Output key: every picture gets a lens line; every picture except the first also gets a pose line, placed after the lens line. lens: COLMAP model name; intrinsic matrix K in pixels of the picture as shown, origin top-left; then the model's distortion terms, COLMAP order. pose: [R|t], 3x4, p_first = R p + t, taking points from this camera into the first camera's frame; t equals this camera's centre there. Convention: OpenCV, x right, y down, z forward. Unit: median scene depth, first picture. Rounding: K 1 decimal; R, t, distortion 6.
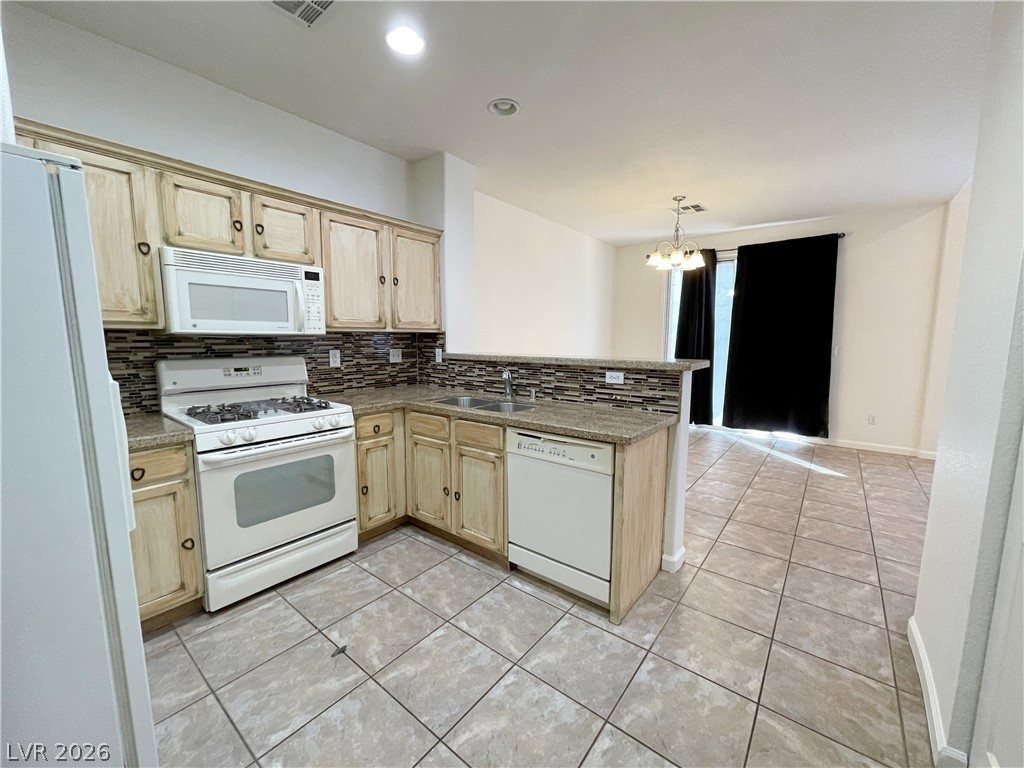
lens RADIAL K [[410.0, 0, 501.2], [0, 410.0, 390.4], [0, 0, 1]] dist [-0.004339, 0.000617]
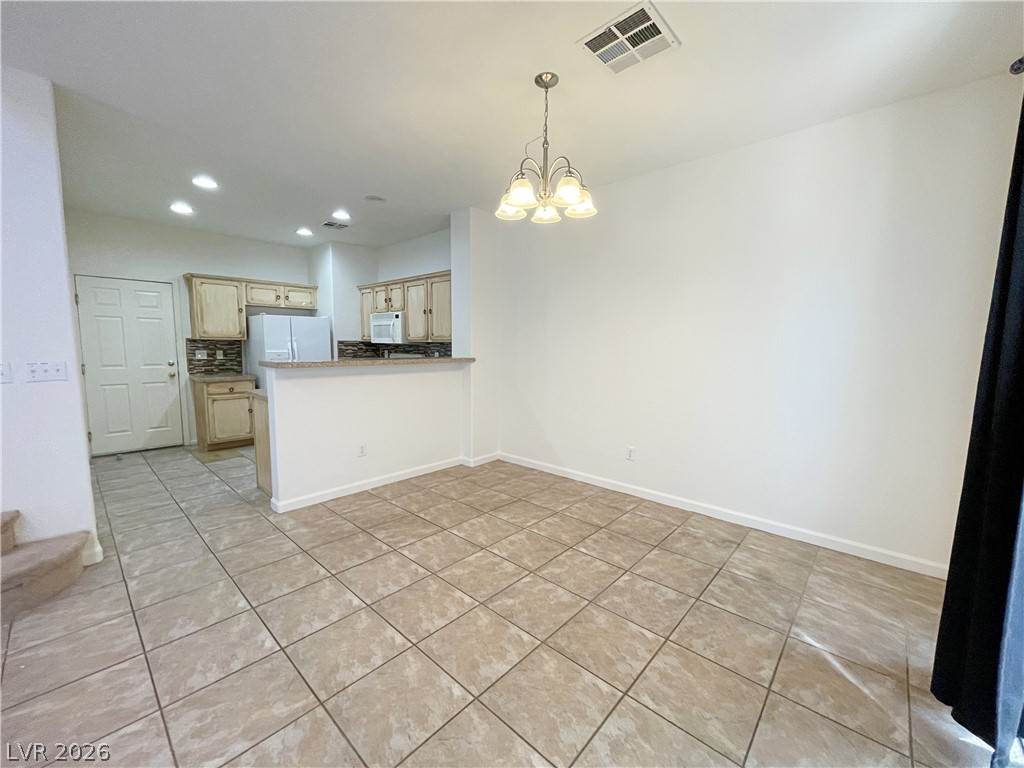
lens RADIAL K [[410.0, 0, 516.9], [0, 410.0, 382.6], [0, 0, 1]] dist [-0.004339, 0.000617]
pose [[-0.049015, 0.086629, -0.995034, 1.223314], [-0.146386, 0.984851, 0.092954, -0.165933], [0.988013, 0.150215, -0.035591, 1.273166]]
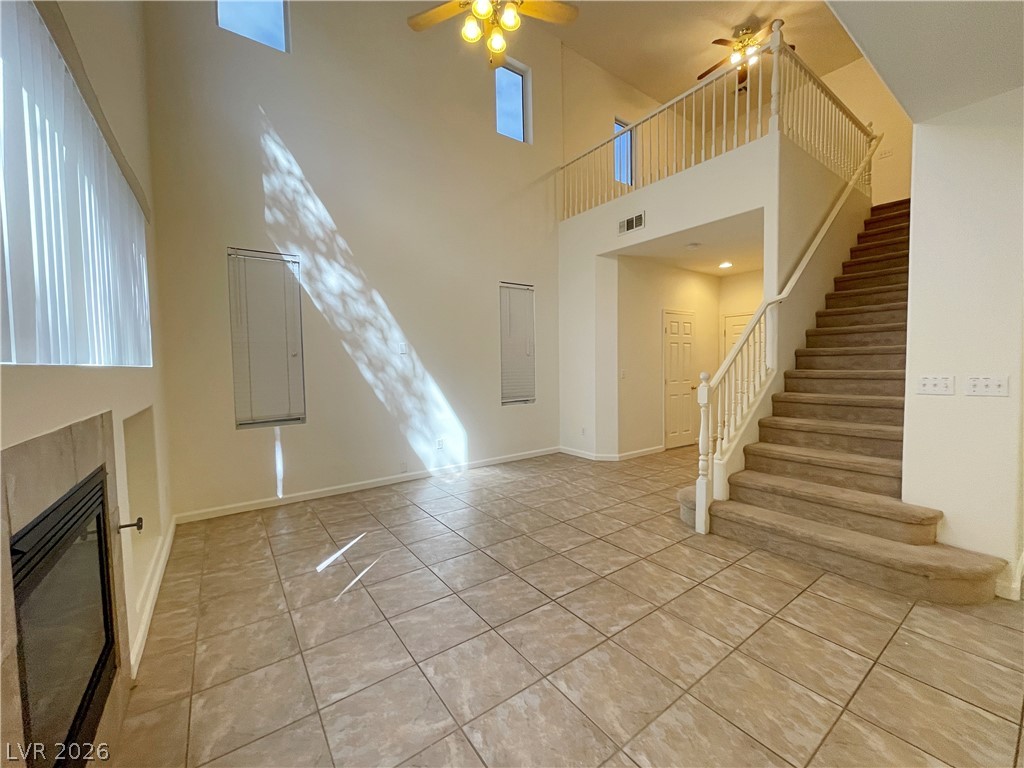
lens RADIAL K [[410.0, 0, 513.0], [0, 410.0, 380.0], [0, 0, 1]] dist [-0.004339, 0.000617]
pose [[-0.965712, 0.000561, 0.259616, 1.168066], [0.047640, 0.983400, 0.175086, -0.173992], [-0.255209, 0.181451, -0.949707, 1.320812]]
